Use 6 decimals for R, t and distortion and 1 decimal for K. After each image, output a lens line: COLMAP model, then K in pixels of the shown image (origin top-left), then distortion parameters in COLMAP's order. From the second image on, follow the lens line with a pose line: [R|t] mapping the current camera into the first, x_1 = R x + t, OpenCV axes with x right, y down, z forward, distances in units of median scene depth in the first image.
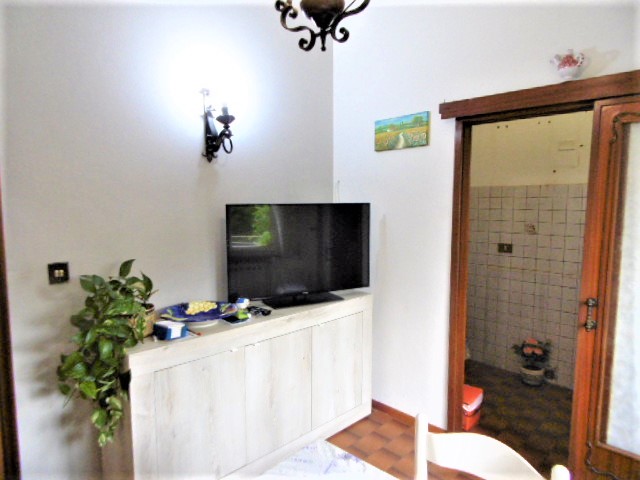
lens RADIAL K [[417.1, 0, 318.1], [0, 417.1, 241.0], [0, 0, 1]] dist [-0.000629, -0.007731]
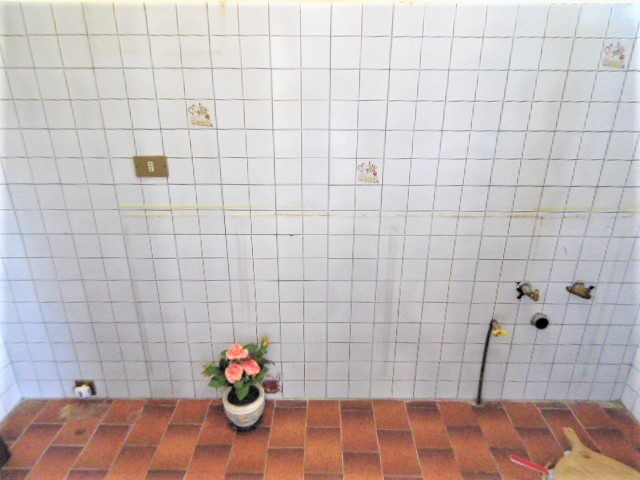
lens RADIAL K [[417.1, 0, 318.1], [0, 417.1, 241.0], [0, 0, 1]] dist [-0.000629, -0.007731]
pose [[0.702276, -0.250410, 0.666410, 0.284434], [0.069793, 0.955803, 0.285603, -0.021303], [-0.708475, -0.154062, 0.688715, 0.615282]]
